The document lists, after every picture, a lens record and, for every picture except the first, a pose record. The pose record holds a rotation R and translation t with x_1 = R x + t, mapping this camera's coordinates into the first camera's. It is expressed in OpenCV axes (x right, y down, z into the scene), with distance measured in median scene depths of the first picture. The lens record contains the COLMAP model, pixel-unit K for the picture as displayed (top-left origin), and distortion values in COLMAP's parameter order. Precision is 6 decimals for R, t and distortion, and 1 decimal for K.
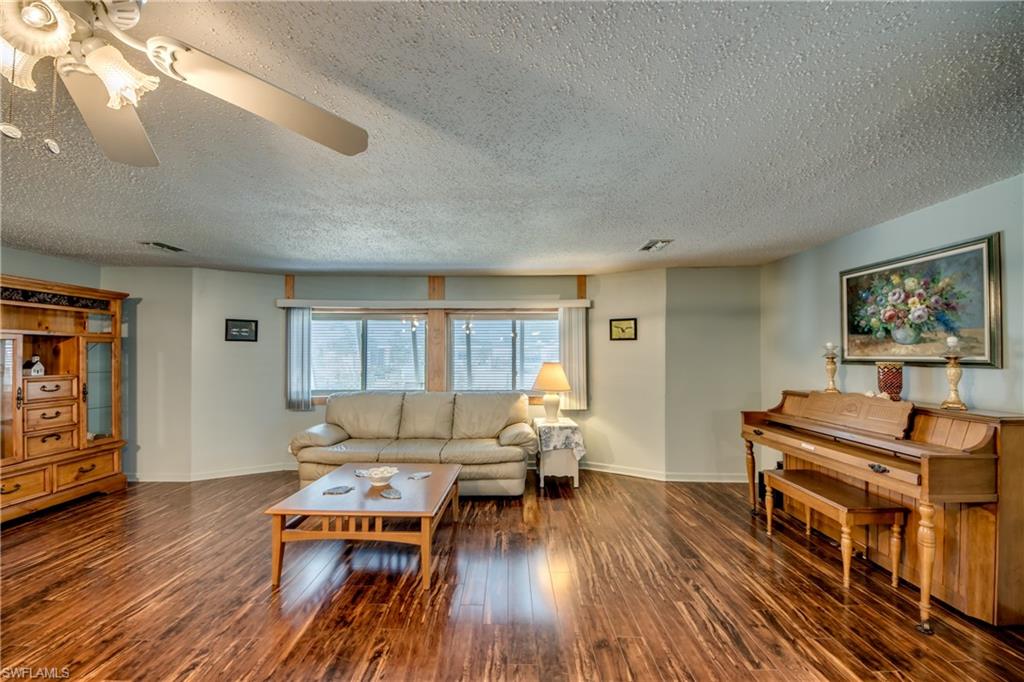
lens RADIAL K [[386.2, 0, 510.0], [0, 386.2, 346.7], [0, 0, 1]] dist [0.007254, -0.010402]
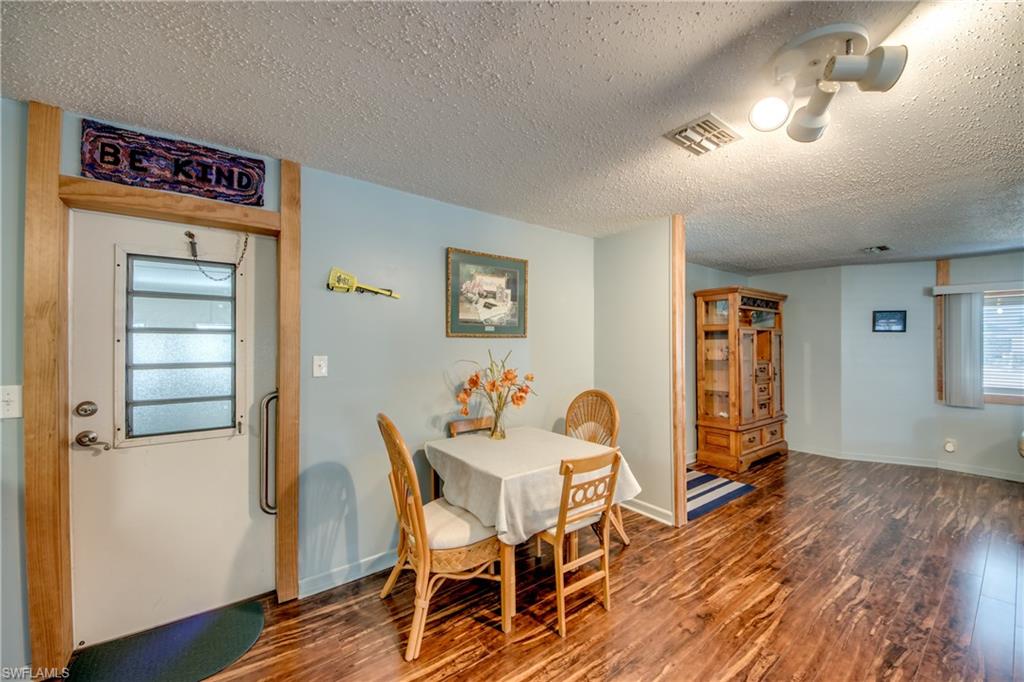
lens RADIAL K [[386.2, 0, 510.0], [0, 386.2, 346.7], [0, 0, 1]] dist [0.007254, -0.010402]
pose [[0.578964, 0.004118, -0.815343, -0.551101], [0.012906, 0.999816, 0.014214, -0.003282], [0.815251, -0.018752, 0.578804, -0.502475]]
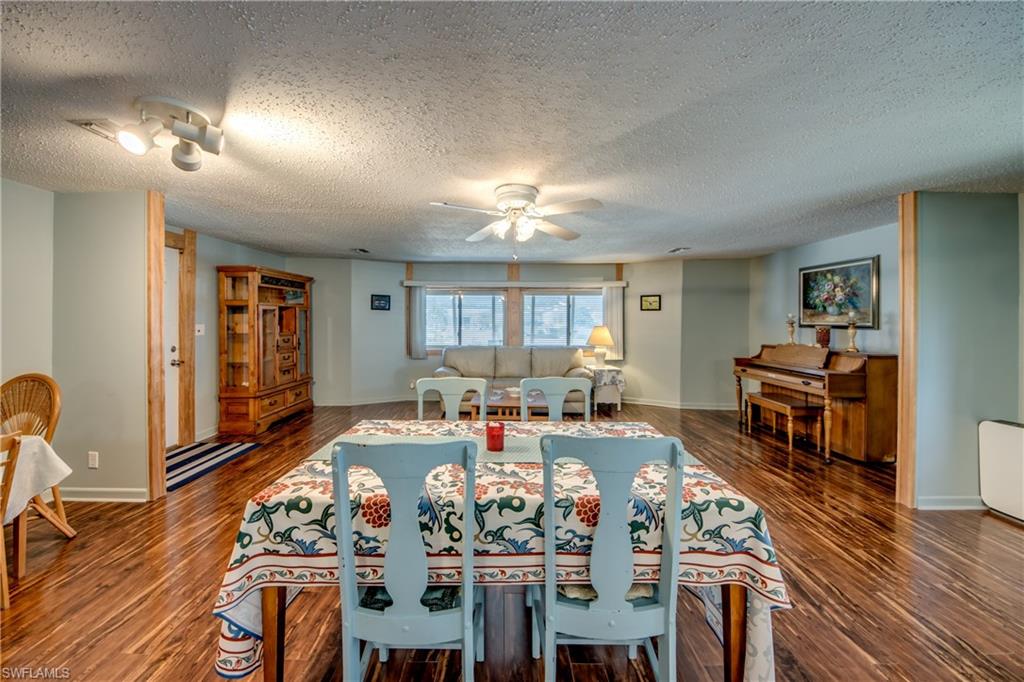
lens RADIAL K [[392.3, 0, 491.6], [0, 392.3, 317.9], [0, 0, 1]] dist [-0.006262, -0.000476]
pose [[0.999605, 0.005238, -0.027626, -0.304044], [-0.004815, 0.999871, 0.015348, -0.011151], [0.027702, -0.015209, 0.999501, -0.546527]]
